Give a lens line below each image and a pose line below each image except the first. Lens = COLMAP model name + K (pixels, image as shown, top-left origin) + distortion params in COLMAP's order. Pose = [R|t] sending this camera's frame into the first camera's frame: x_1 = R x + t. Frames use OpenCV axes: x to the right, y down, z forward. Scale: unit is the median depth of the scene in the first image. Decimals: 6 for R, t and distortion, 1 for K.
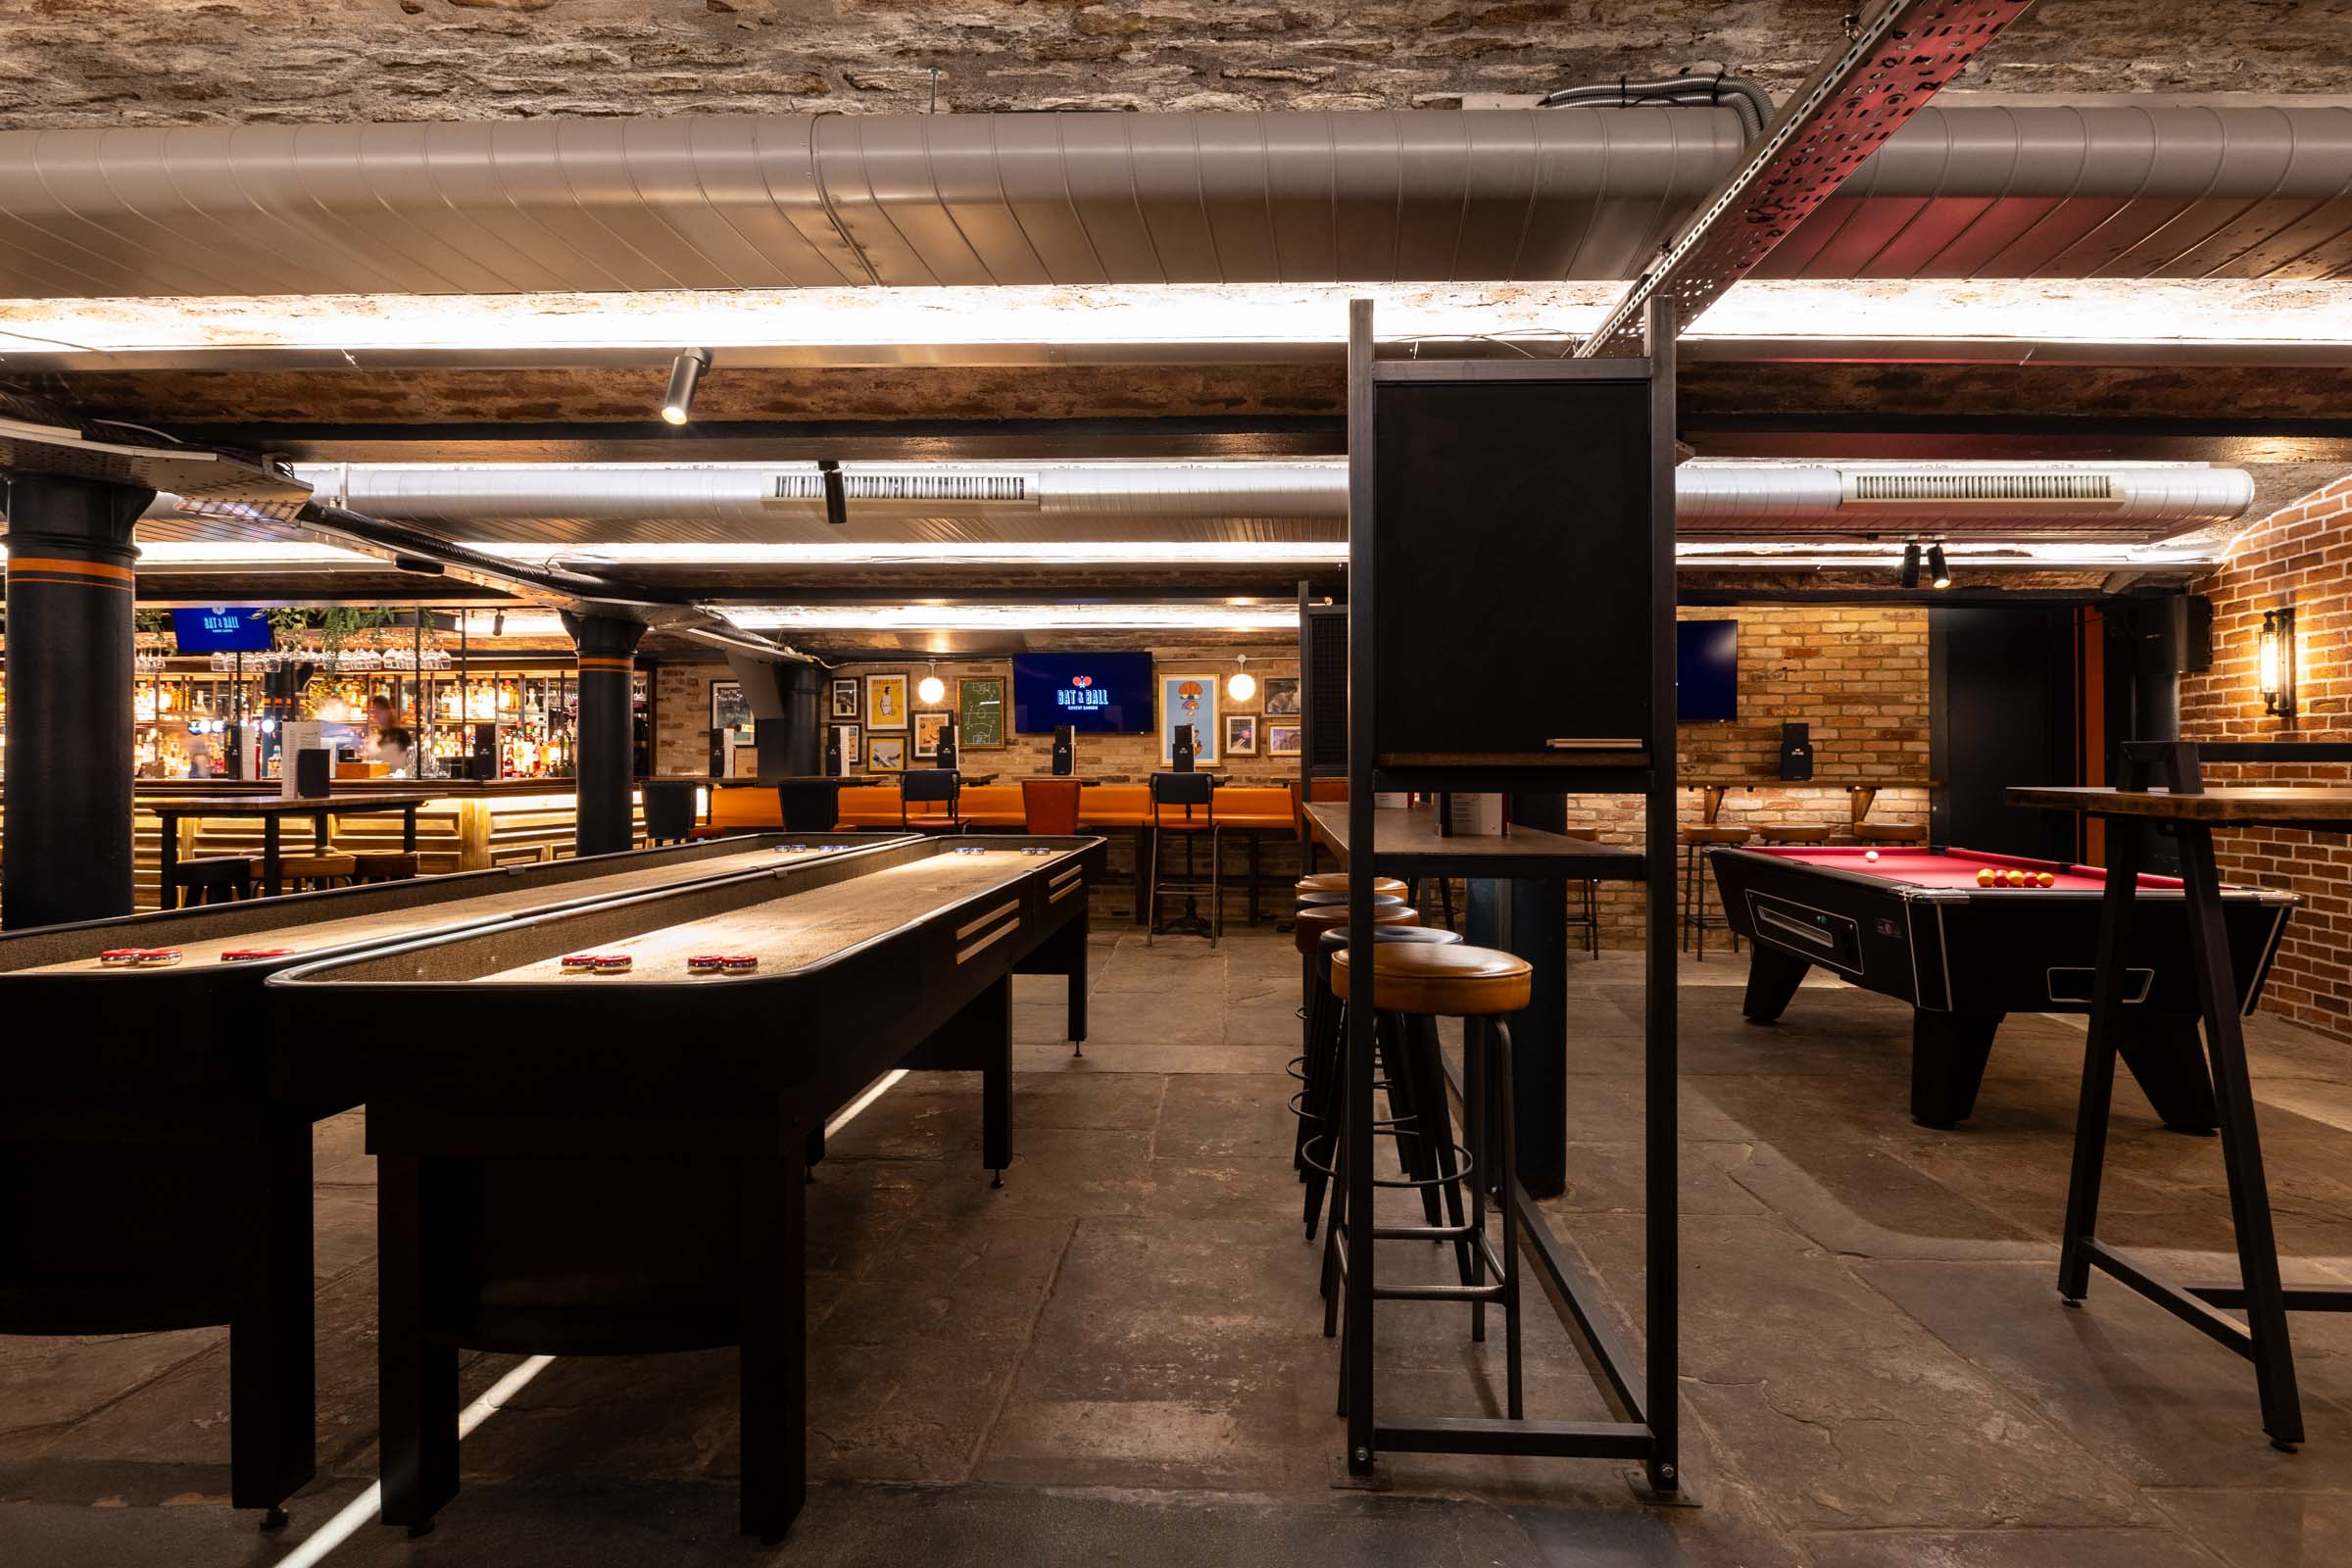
lens RADIAL K [[1201.0, 0, 1177.0], [0, 1201.0, 752.8], [0, 0, 1]] dist [-0.001812, -0.002575]
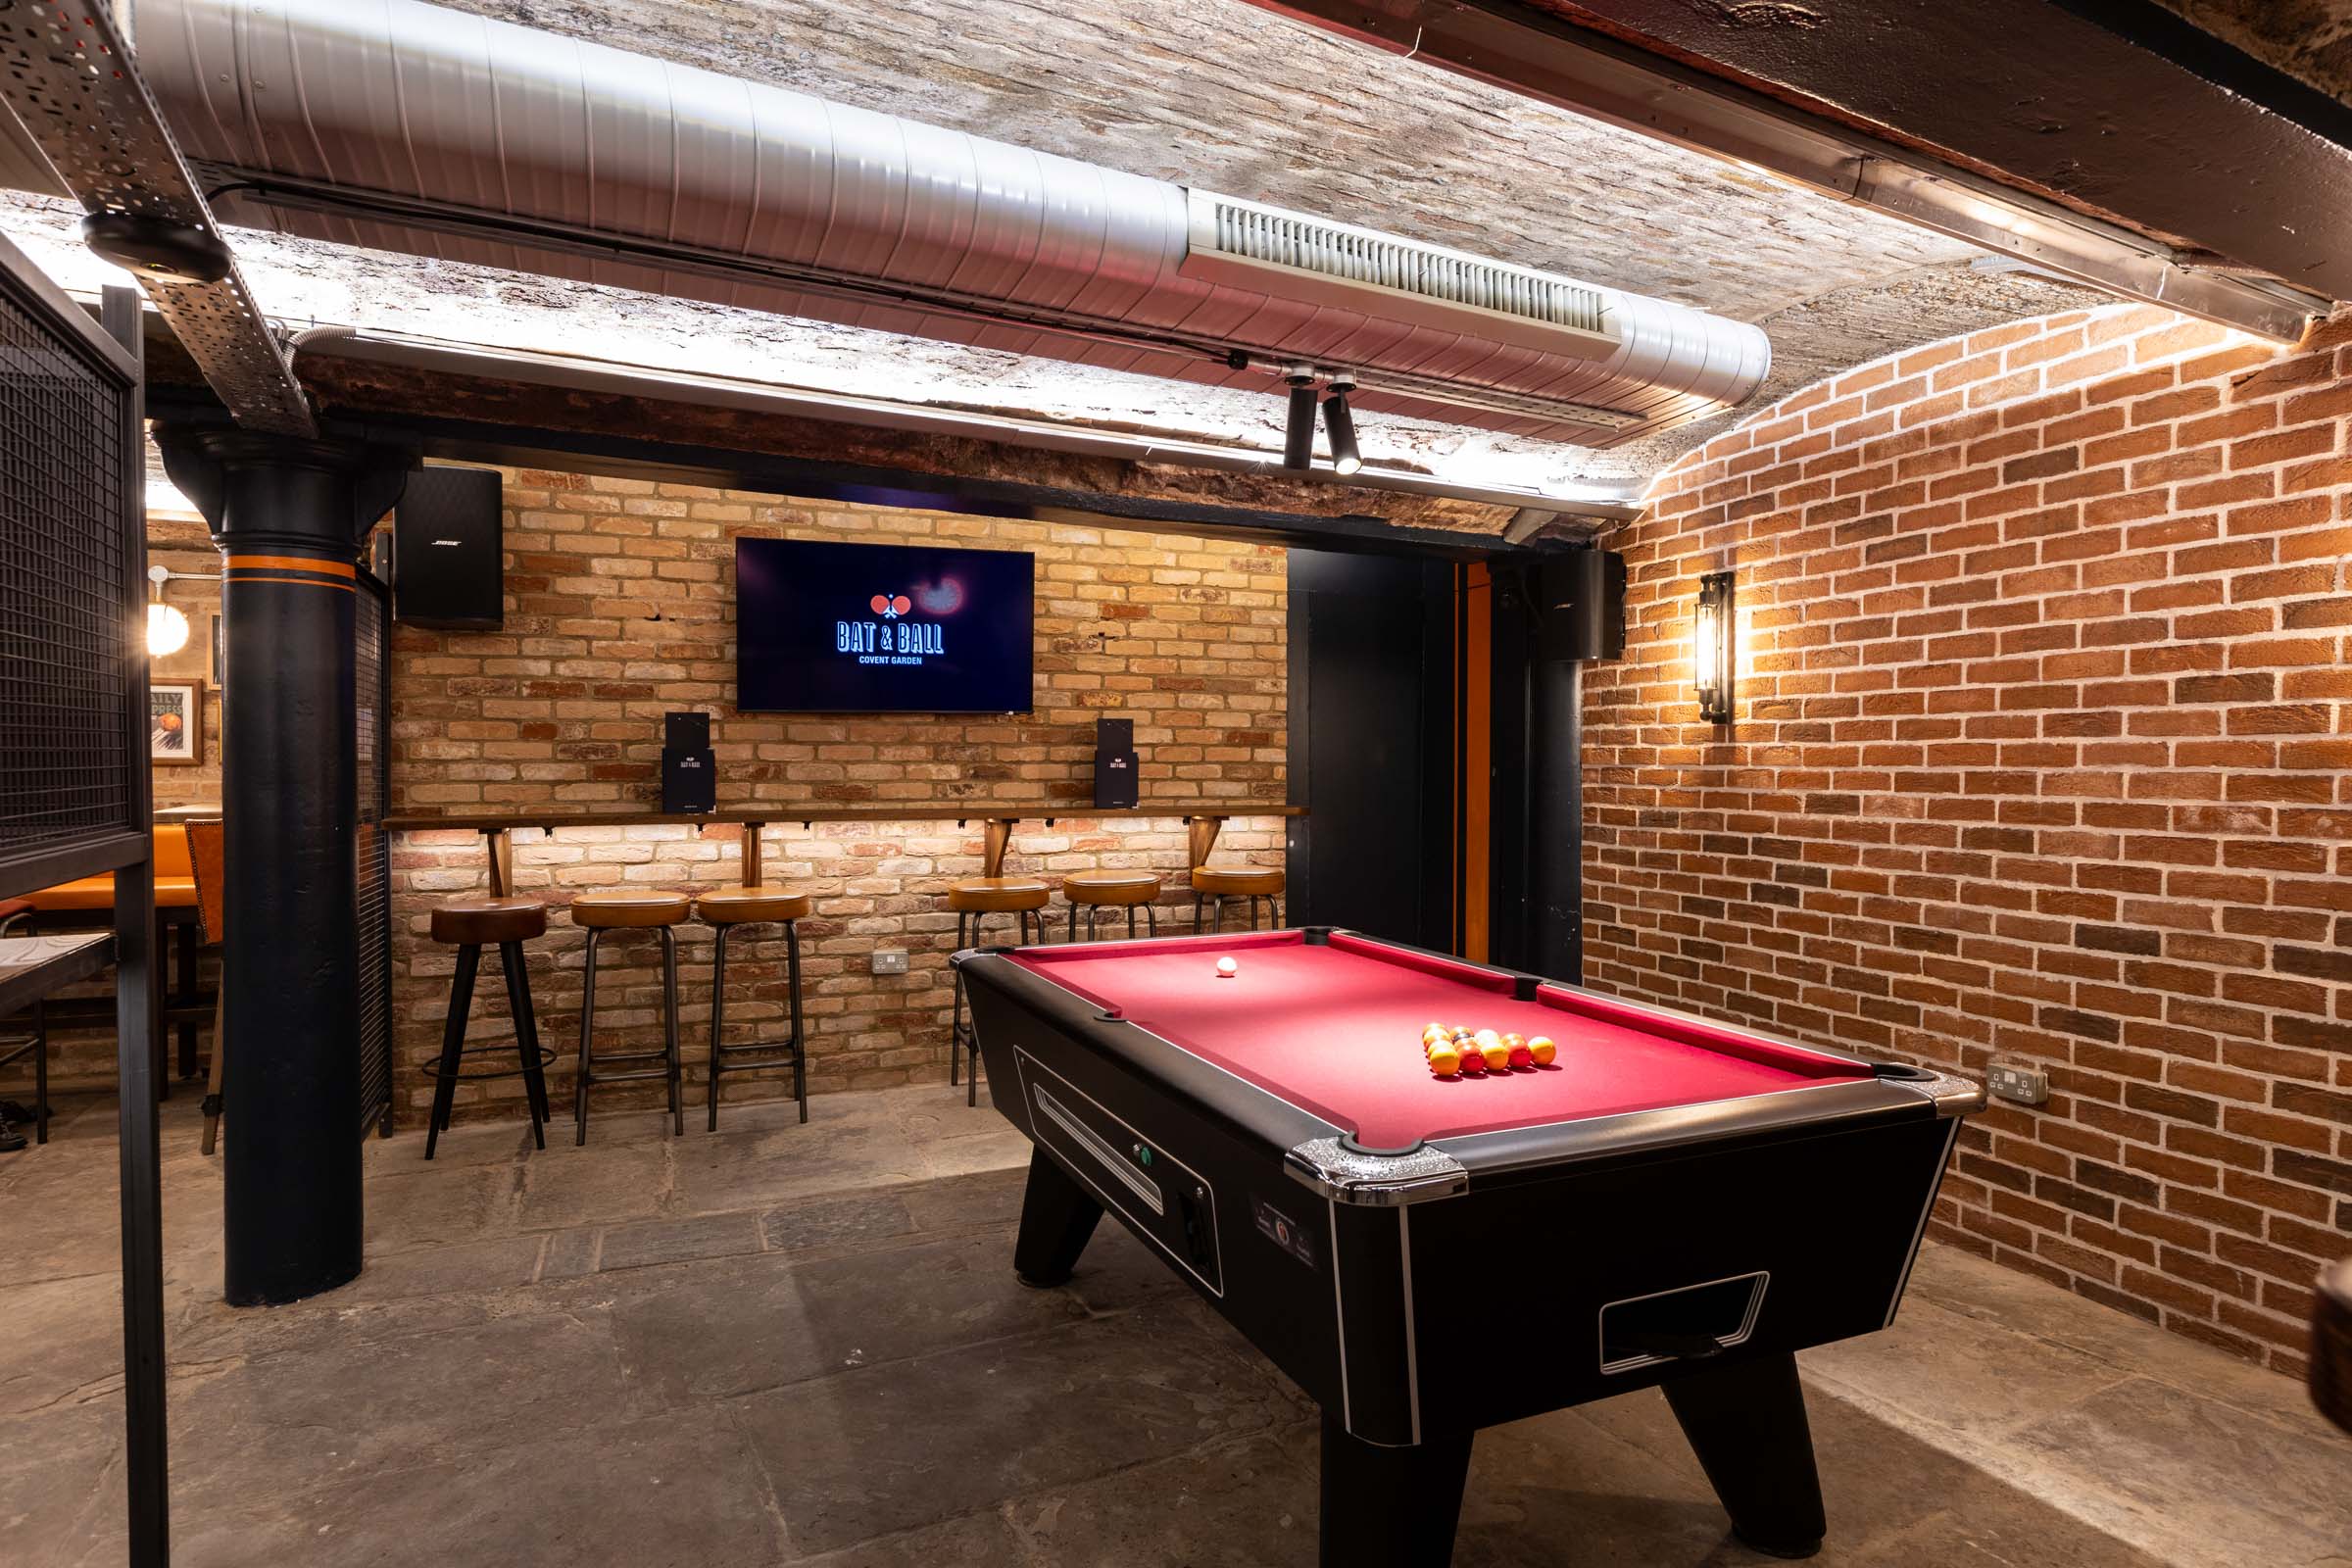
lens RADIAL K [[1197.2, 0, 1176.0], [0, 1197.2, 784.0], [0, 0, 1]] dist [-0.021105, -0.000099]
pose [[0.872795, -0.010448, 0.487976, 0.231452], [-0.008500, 0.999294, 0.036600, -0.013700], [-0.488014, -0.036092, 0.872089, 0.424985]]
